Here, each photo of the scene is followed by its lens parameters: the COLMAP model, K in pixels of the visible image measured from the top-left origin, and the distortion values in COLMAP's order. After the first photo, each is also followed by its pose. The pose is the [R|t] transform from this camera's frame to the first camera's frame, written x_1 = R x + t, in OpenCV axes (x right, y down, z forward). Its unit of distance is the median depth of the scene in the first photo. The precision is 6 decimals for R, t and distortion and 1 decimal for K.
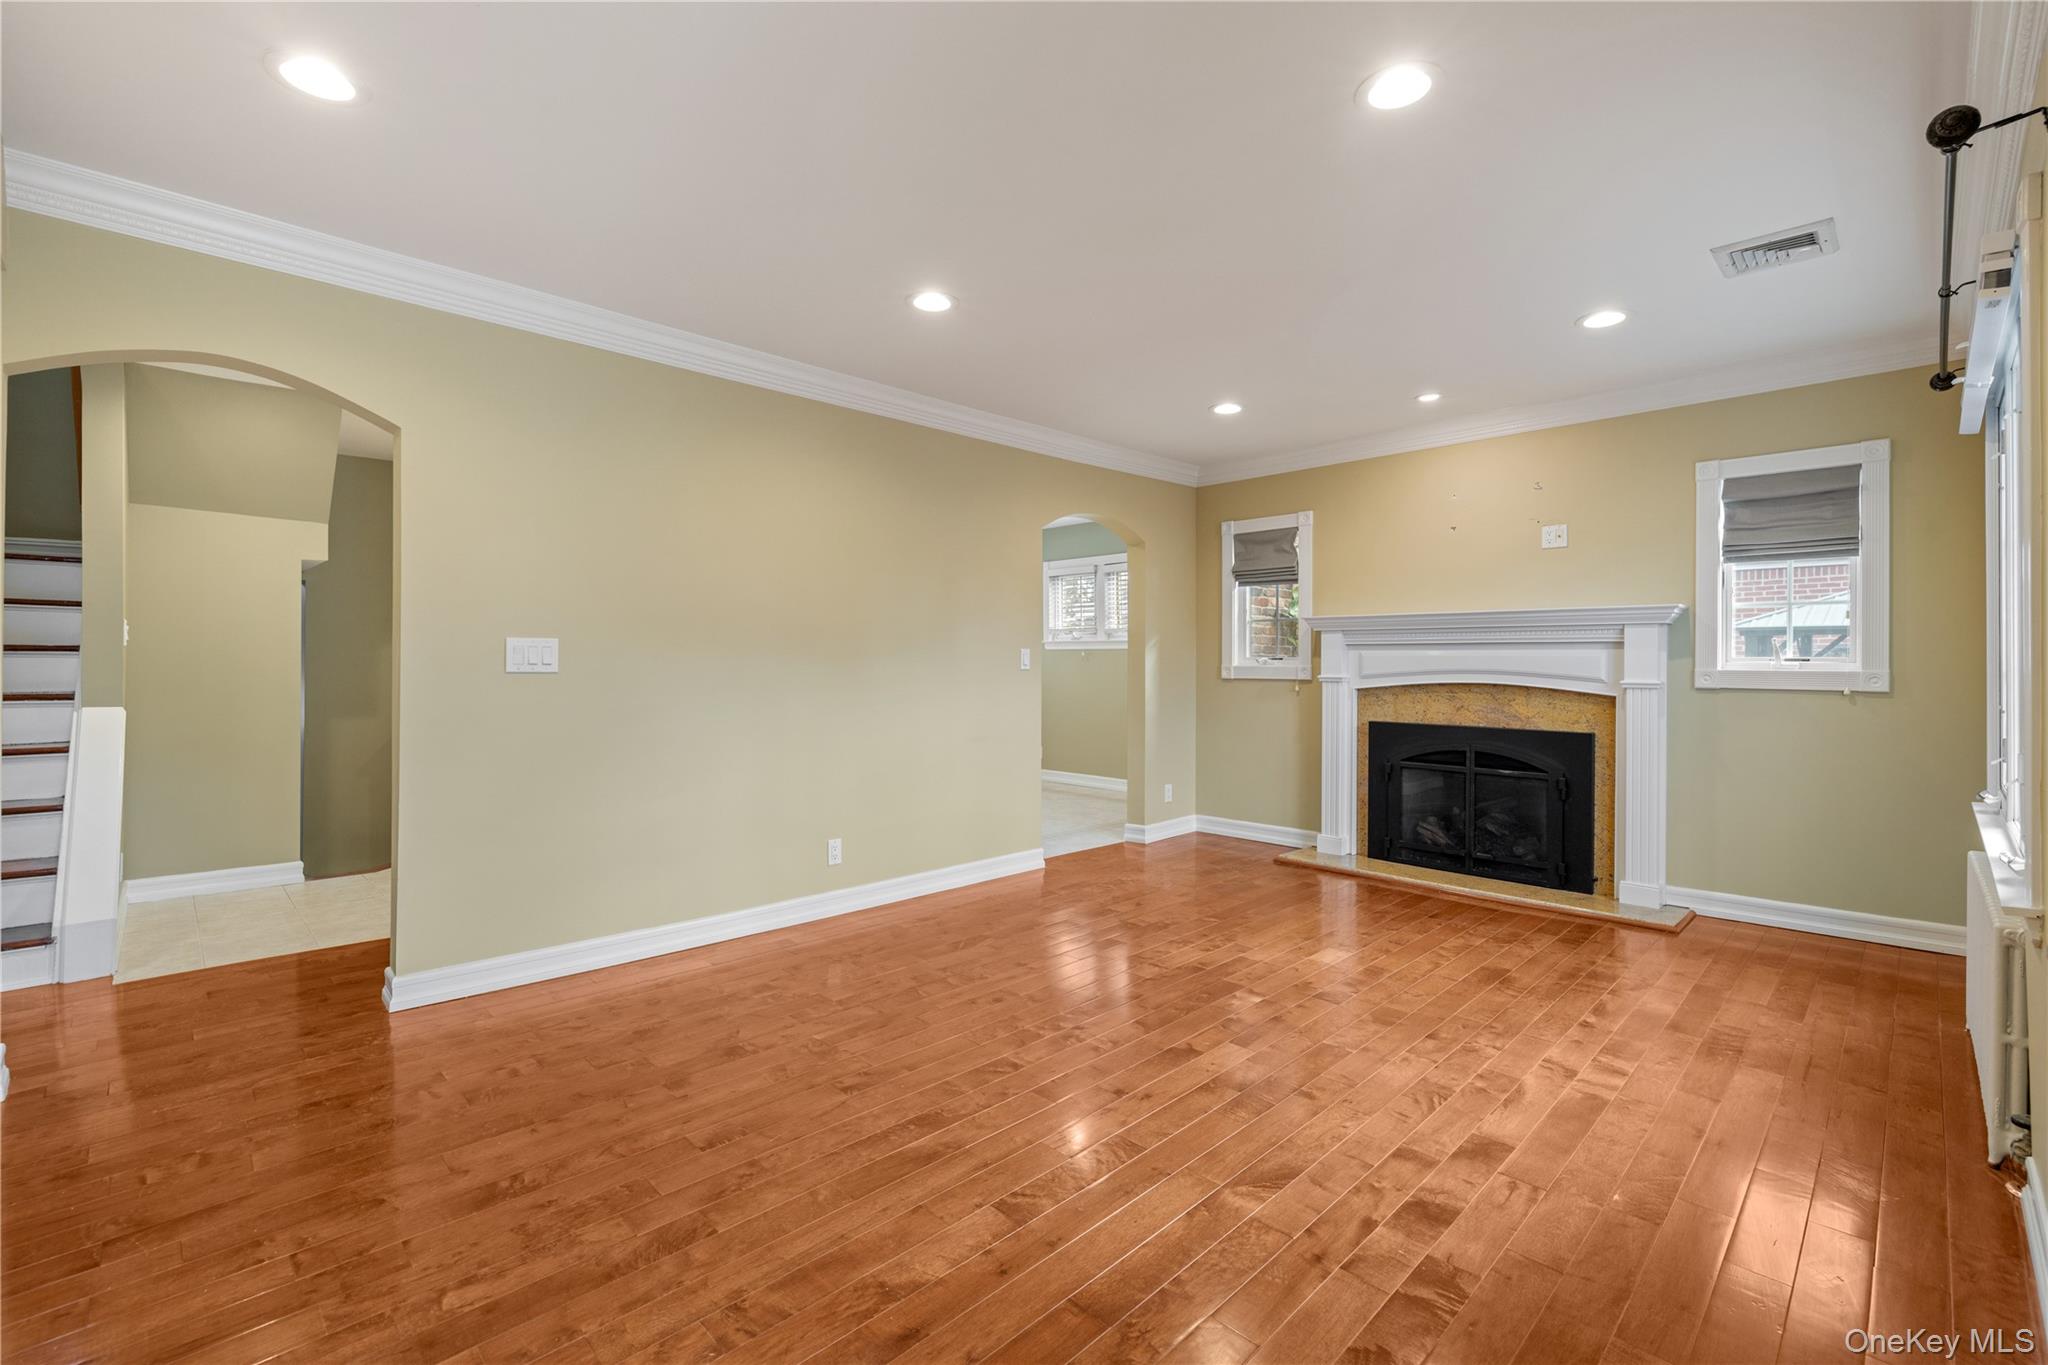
lens RADIAL K [[883.9, 0, 1021.6], [0, 883.9, 667.7], [0, 0, 1]] dist [-0.004875, -0.000452]
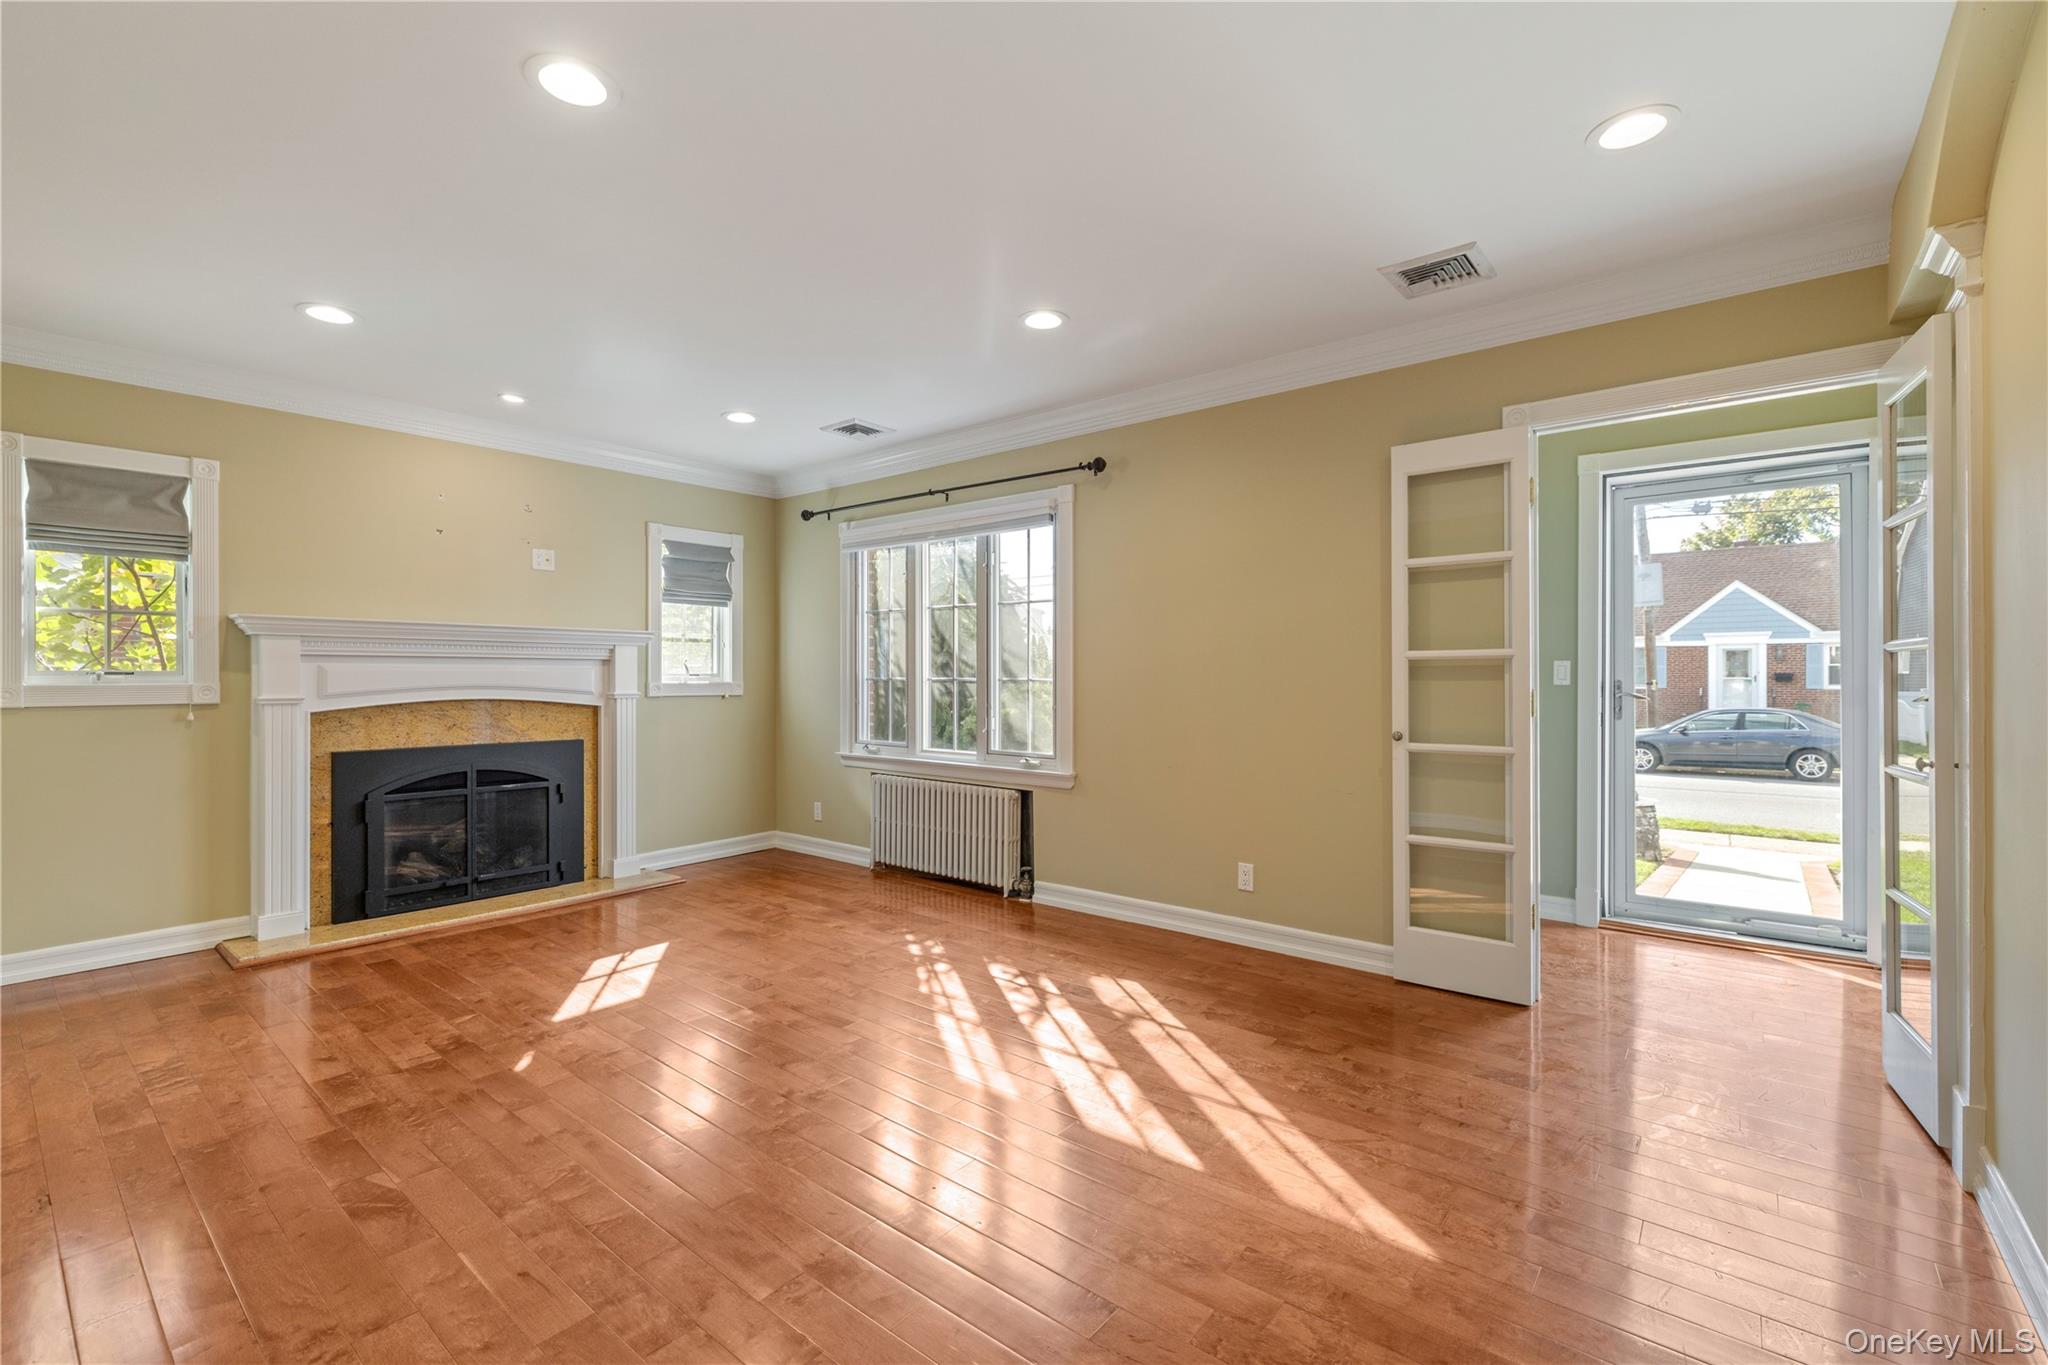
lens RADIAL K [[878.4, 0, 1020.8], [0, 878.4, 680.1], [0, 0, 1]] dist [-0.000725, -0.000127]
pose [[-0.106153, -0.005959, 0.994332, -0.514372], [0.007613, 0.999948, 0.006806, -0.005560], [-0.994321, 0.008292, -0.106102, 0.533645]]
